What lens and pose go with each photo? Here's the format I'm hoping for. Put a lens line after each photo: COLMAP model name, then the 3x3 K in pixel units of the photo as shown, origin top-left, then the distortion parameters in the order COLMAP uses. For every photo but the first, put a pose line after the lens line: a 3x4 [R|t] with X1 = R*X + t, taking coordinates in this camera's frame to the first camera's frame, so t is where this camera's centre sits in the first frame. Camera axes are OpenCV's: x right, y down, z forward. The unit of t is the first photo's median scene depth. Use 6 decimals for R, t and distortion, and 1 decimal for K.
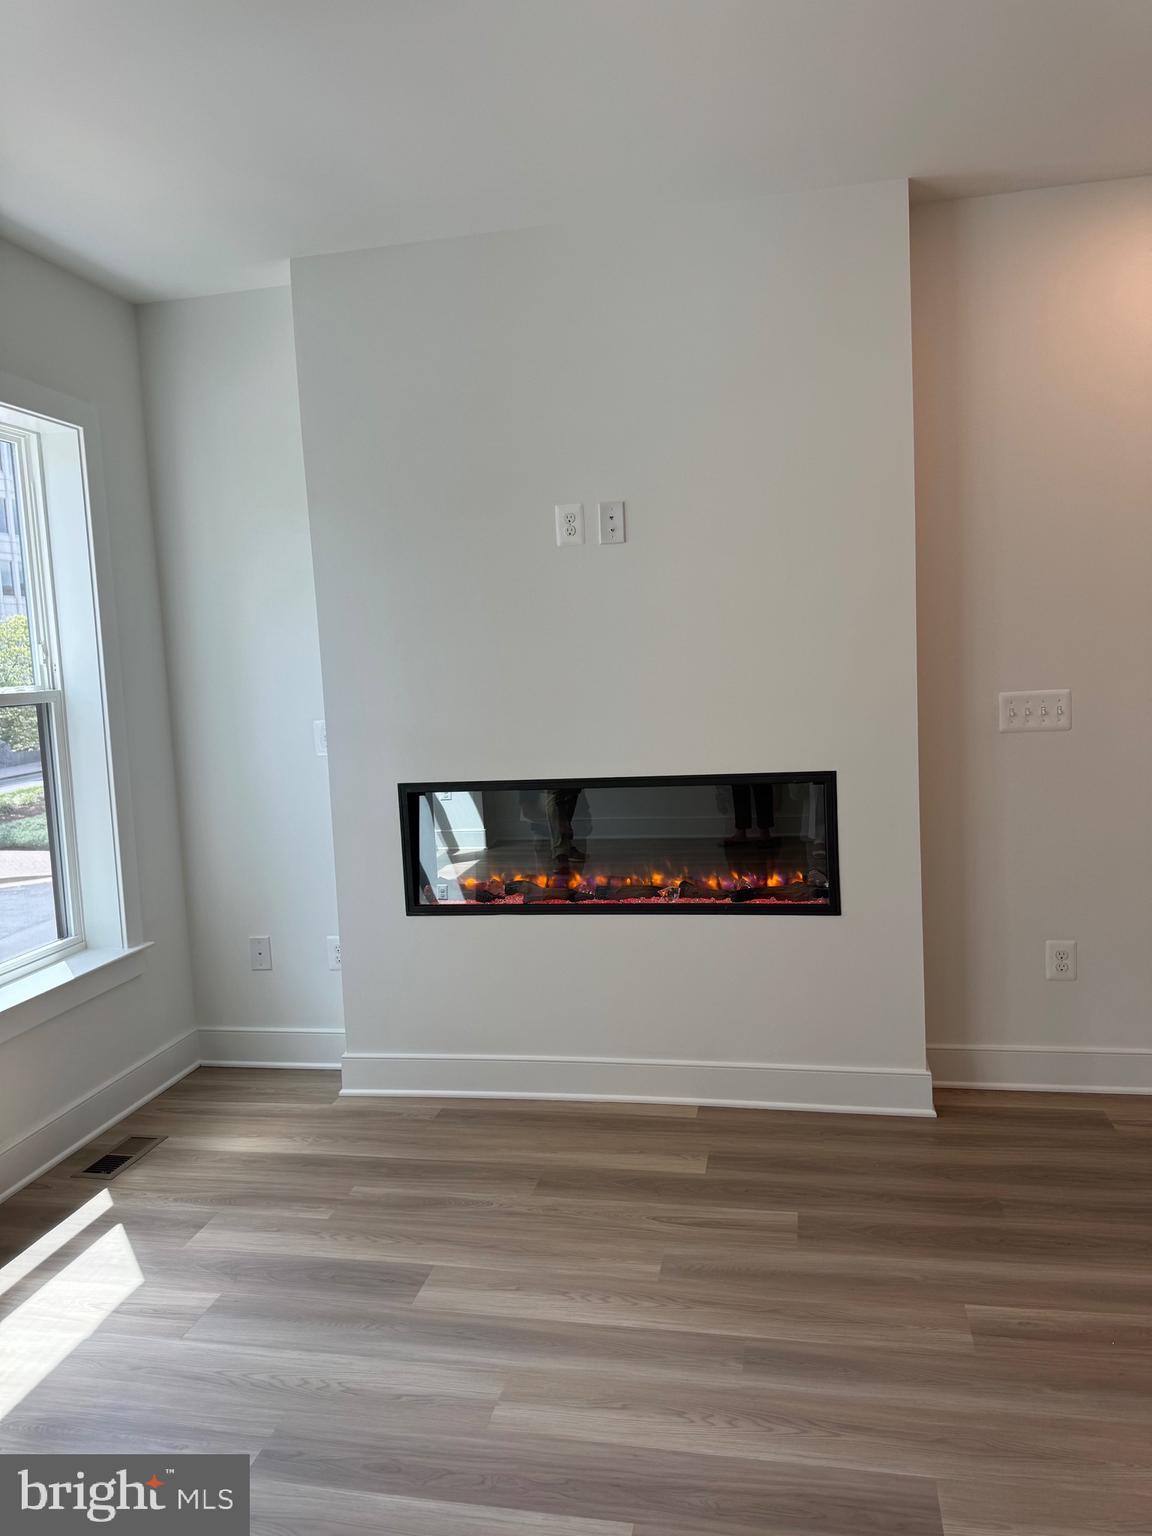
lens RADIAL K [[1094.8, 0, 575.3], [0, 1094.8, 752.1], [0, 0, 1]] dist [0.050380, -0.049738]
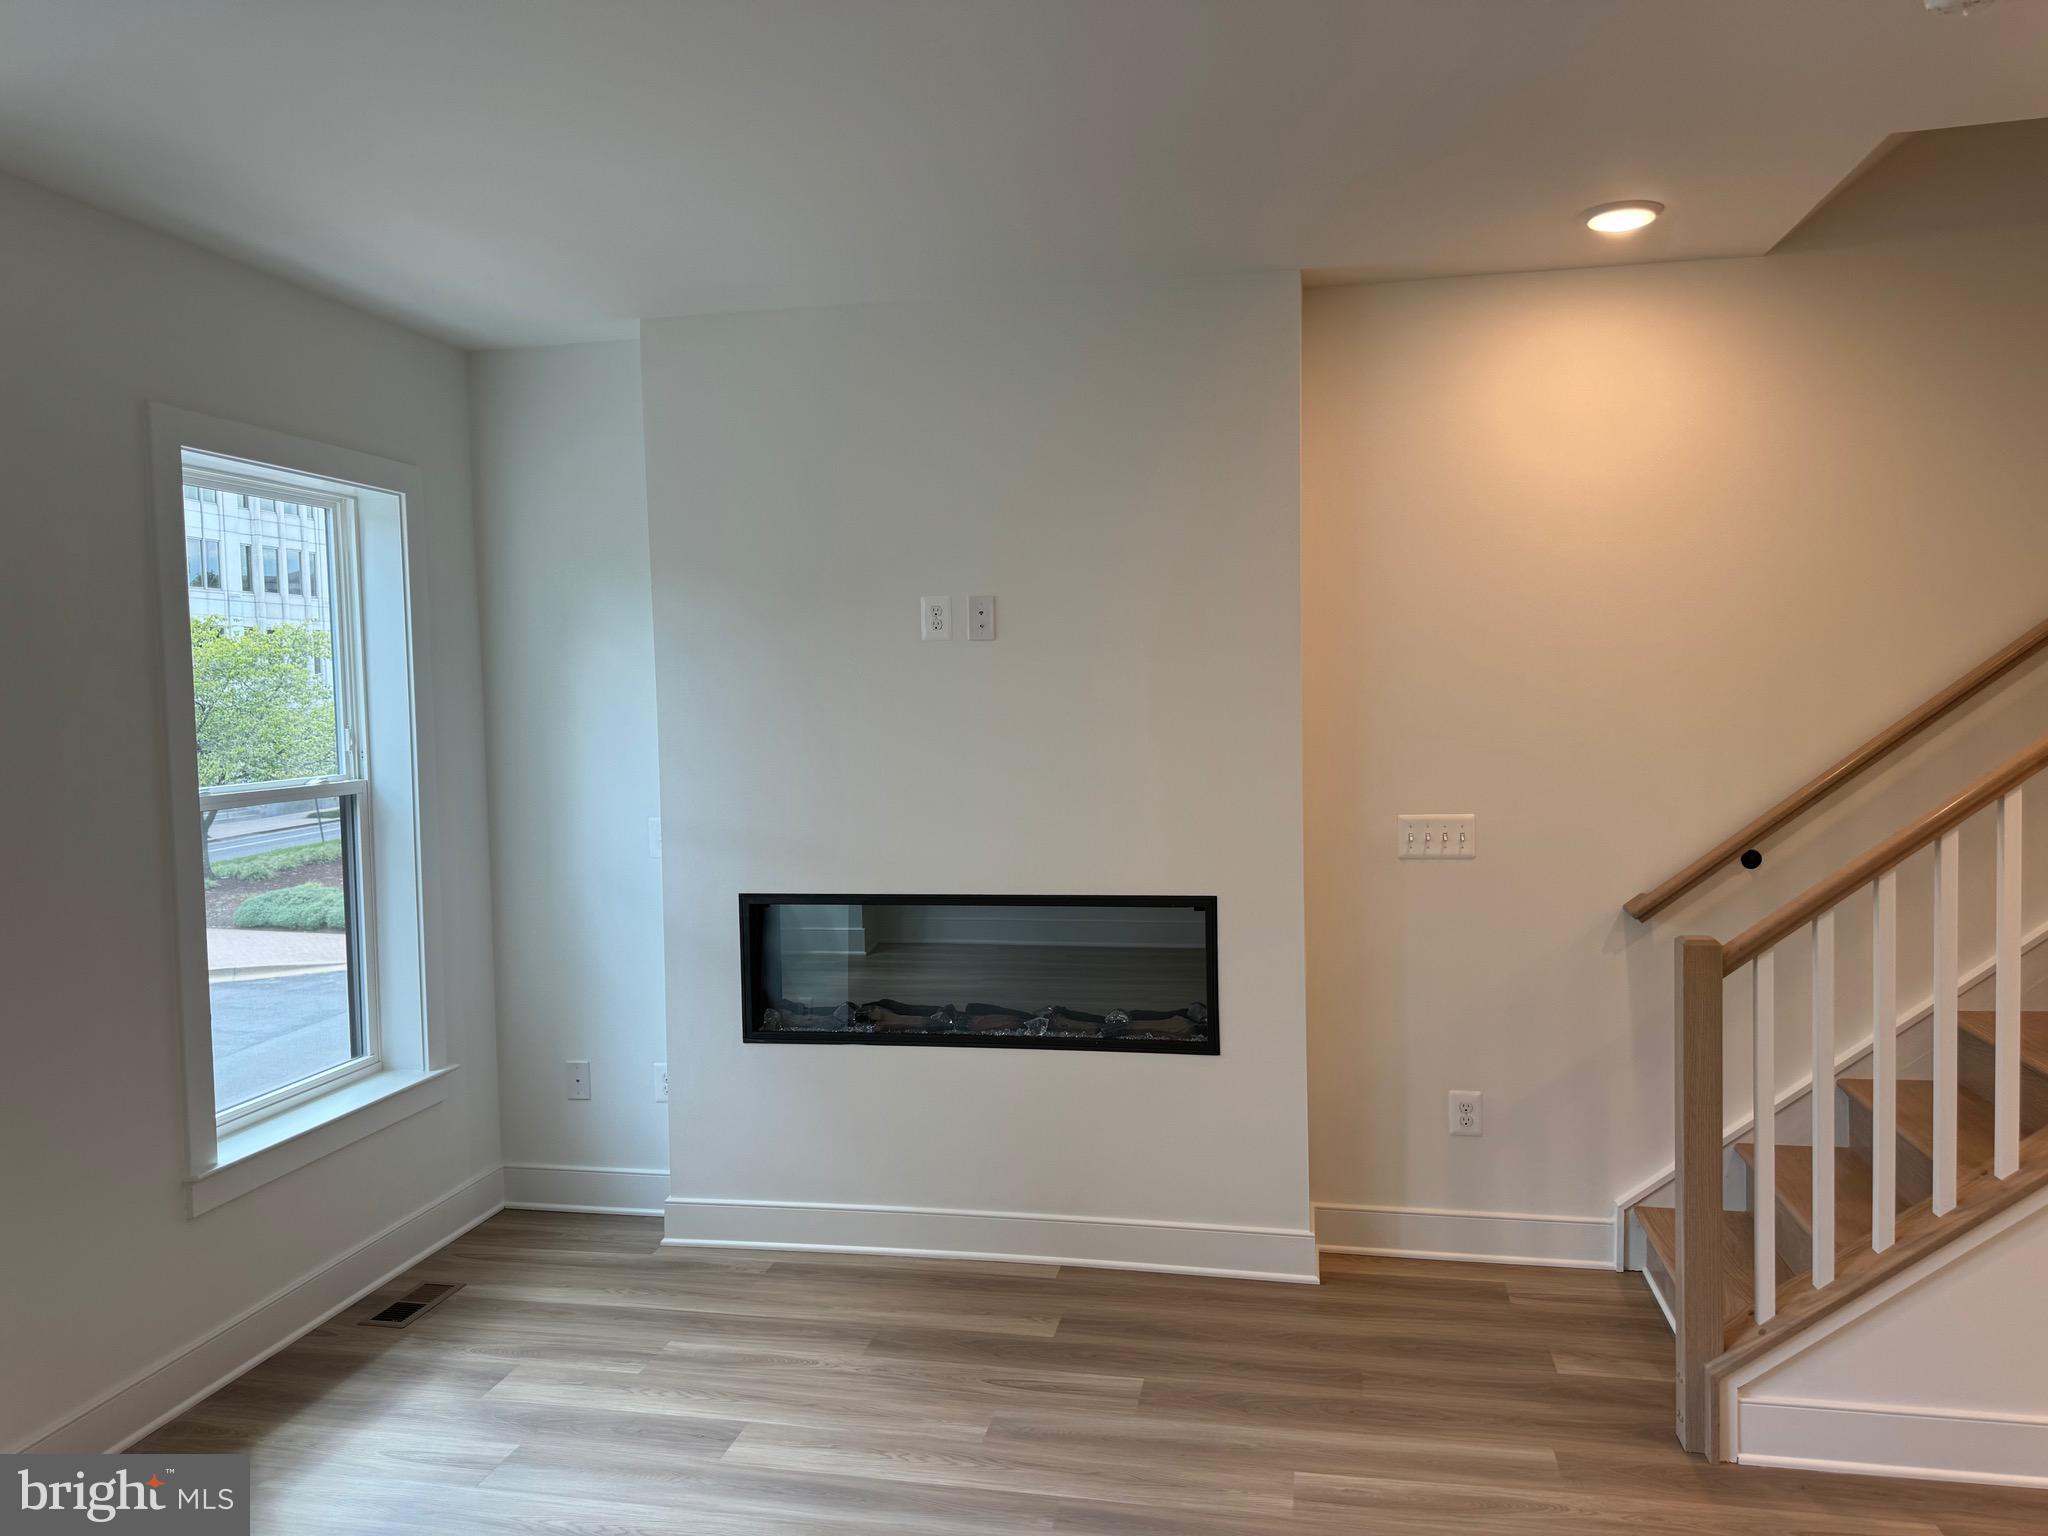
lens RADIAL K [[1459.7, 0, 1020.3], [0, 1459.7, 764.3], [0, 0, 1]] dist [0.050380, -0.049738]
pose [[0.999596, 0.028351, 0.001806, 0.067285], [-0.028271, 0.998993, -0.034845, -0.045289], [-0.002792, 0.034780, 0.999391, -0.214479]]
